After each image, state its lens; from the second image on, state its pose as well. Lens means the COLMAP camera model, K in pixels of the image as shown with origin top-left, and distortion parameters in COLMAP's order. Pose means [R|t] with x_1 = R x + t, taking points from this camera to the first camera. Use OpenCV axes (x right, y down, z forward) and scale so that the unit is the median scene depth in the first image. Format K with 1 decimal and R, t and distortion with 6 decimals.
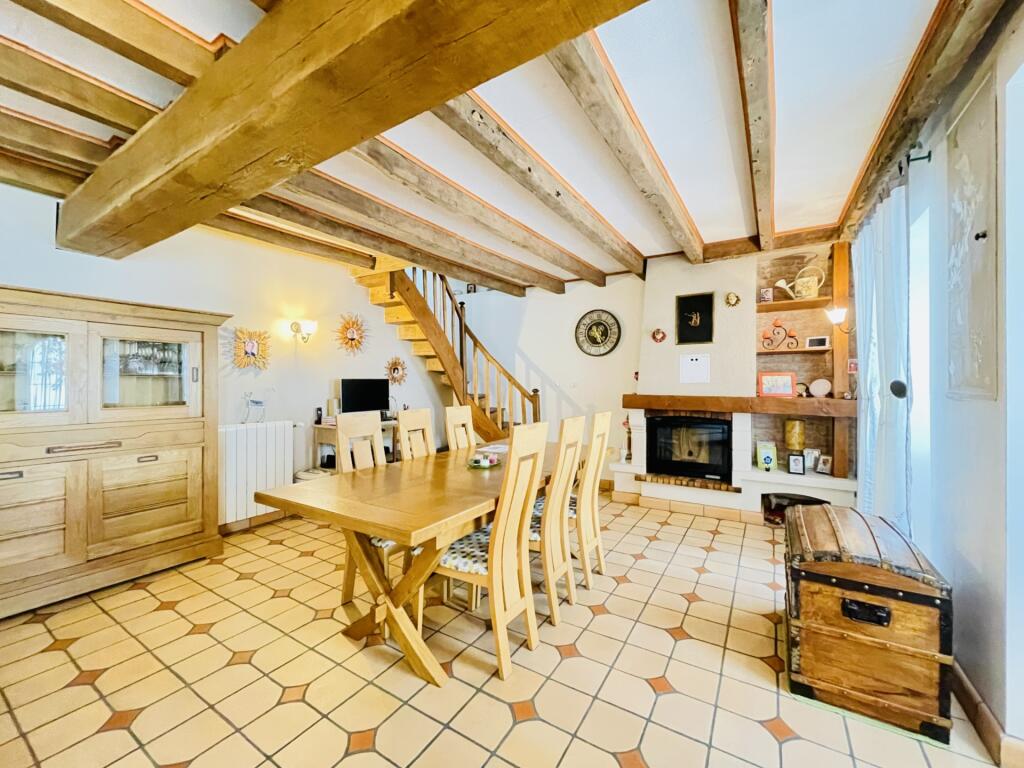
lens RADIAL K [[413.3, 0, 512.7], [0, 413.3, 383.8], [0, 0, 1]] dist [0.000198, 0.000014]
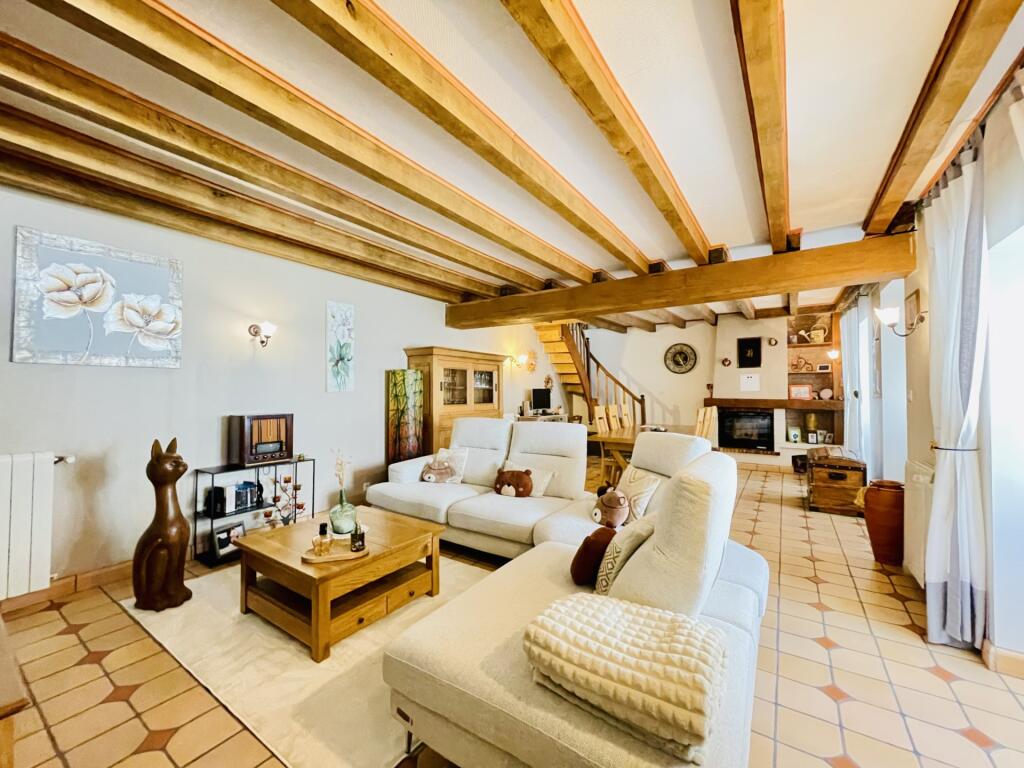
lens RADIAL K [[413.3, 0, 511.8], [0, 413.3, 383.9], [0, 0, 1]] dist [0.000198, 0.000014]
pose [[0.999506, -0.001228, -0.031396, -0.482258], [0.000689, 0.999852, -0.017200, -0.003045], [0.031412, 0.017170, 0.999359, -0.720520]]
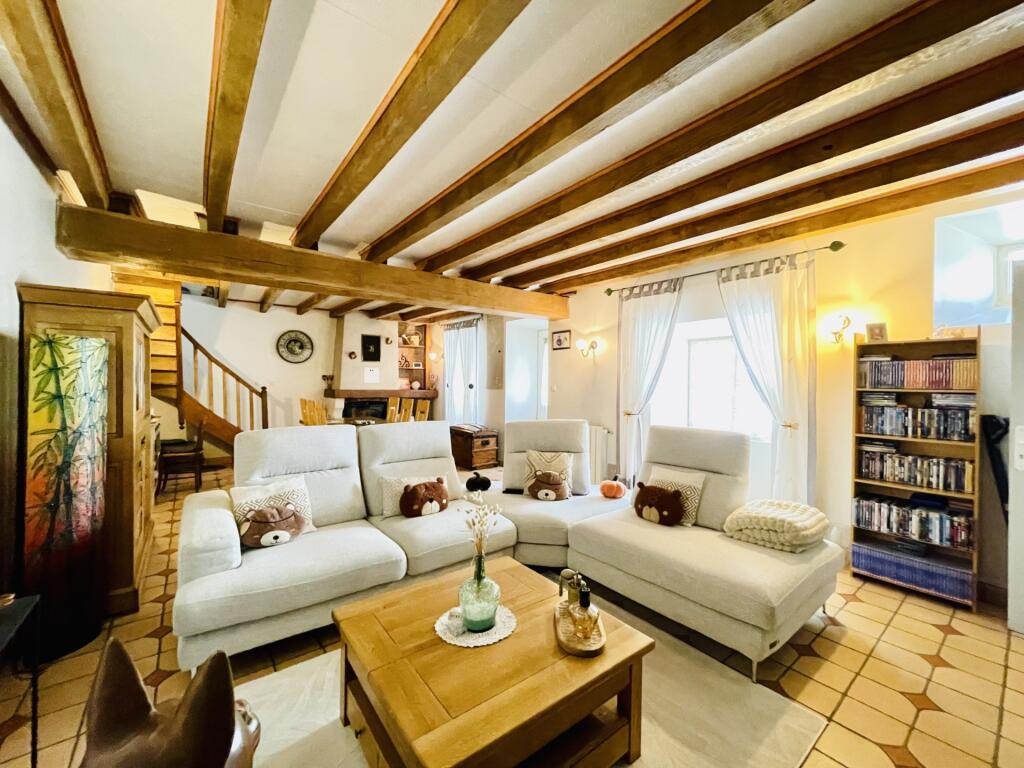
lens RADIAL K [[413.3, 0, 513.3], [0, 413.3, 384.2], [0, 0, 1]] dist [0.000198, 0.000014]
pose [[0.337136, -0.001446, 0.941455, -1.129718], [-0.010388, 0.999932, 0.005256, -0.013413], [-0.941399, -0.011552, 0.337098, -0.235288]]
